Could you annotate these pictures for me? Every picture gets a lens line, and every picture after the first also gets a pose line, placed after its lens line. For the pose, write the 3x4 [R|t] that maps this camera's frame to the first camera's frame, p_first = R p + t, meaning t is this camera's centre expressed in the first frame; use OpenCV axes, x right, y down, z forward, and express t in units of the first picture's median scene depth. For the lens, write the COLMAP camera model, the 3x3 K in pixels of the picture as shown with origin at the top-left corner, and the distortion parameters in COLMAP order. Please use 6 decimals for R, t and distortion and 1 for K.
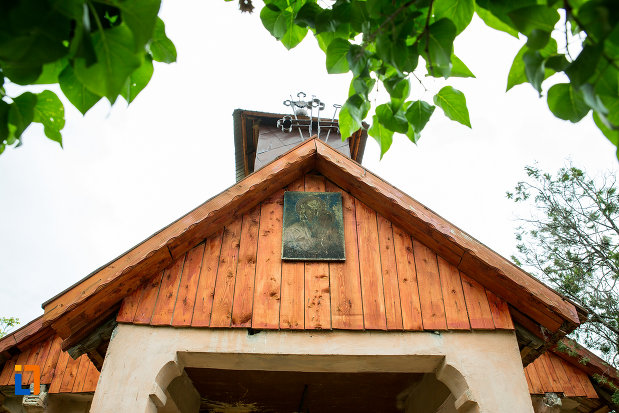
lens RADIAL K [[450.4, 0, 309.6], [0, 450.4, 203.3], [0, 0, 1]] dist [-0.105197, 0.081071]
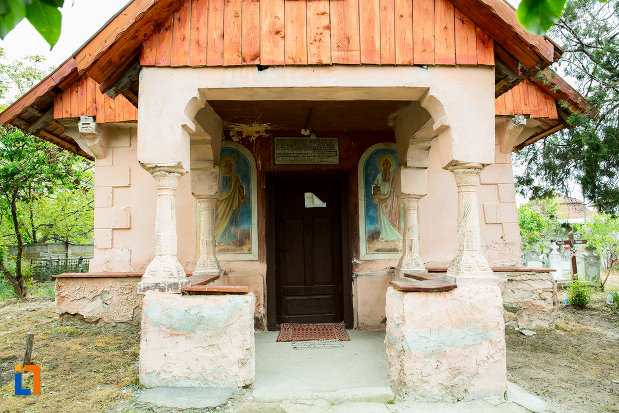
lens RADIAL K [[429.5, 0, 311.9], [0, 429.5, 200.9], [0, 0, 1]] dist [-0.081668, 0.009491]
pose [[0.999727, -0.013936, -0.018751, 0.014919], [0.022313, 0.807408, 0.589572, -0.071250], [0.006923, -0.589829, 0.807498, -0.067691]]
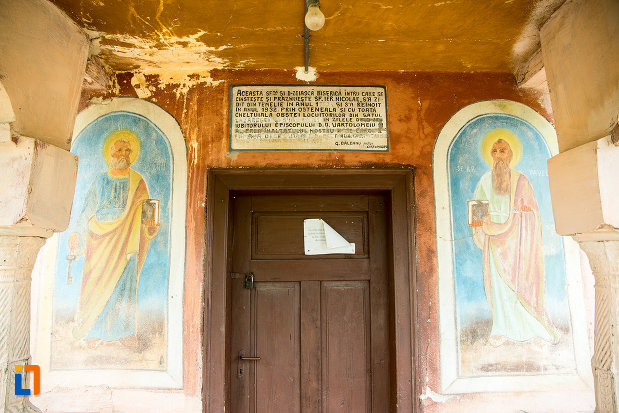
lens RADIAL K [[429.5, 0, 308.8], [0, 429.5, 204.4], [0, 0, 1]] dist [-0.081668, 0.009491]
pose [[0.996163, -0.009516, -0.087004, 0.025753], [0.056293, 0.830832, 0.553669, 0.536993], [0.067017, -0.556443, 0.828179, 0.816083]]
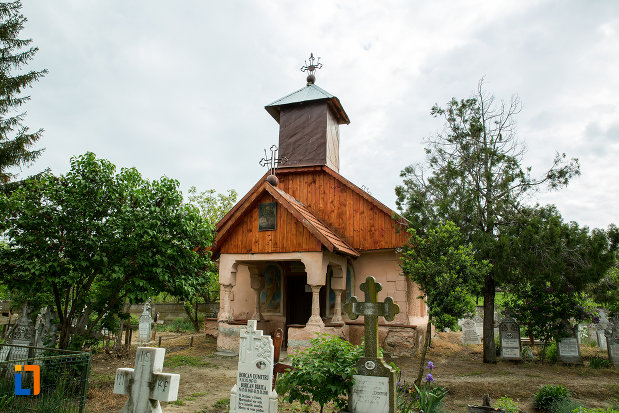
lens RADIAL K [[429.5, 0, 307.0], [0, 429.5, 208.2], [0, 0, 1]] dist [-0.081668, 0.009491]
pose [[0.909216, -0.074189, -0.409661, 1.656366], [0.265017, 0.862017, 0.432079, -1.356978], [0.321079, -0.501420, 0.803421, -1.405126]]
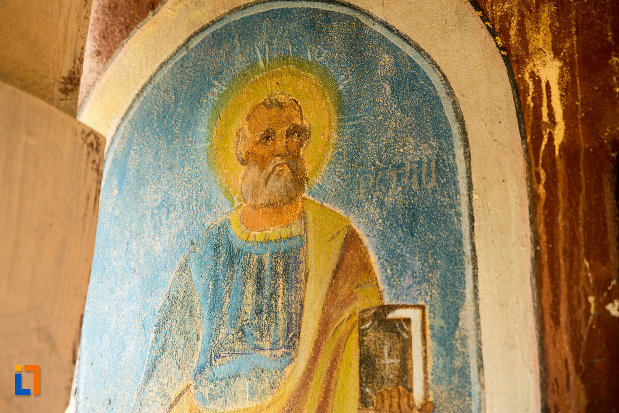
lens RADIAL K [[1141.5, 0, 309.1], [0, 1141.5, 205.3], [0, 0, 1]] dist [0.133263, 0.000000]
pose [[0.873845, -0.139142, -0.465869, -0.104303], [0.319606, 0.886456, 0.334735, 0.705126], [0.366396, -0.441402, 0.819096, 1.011702]]
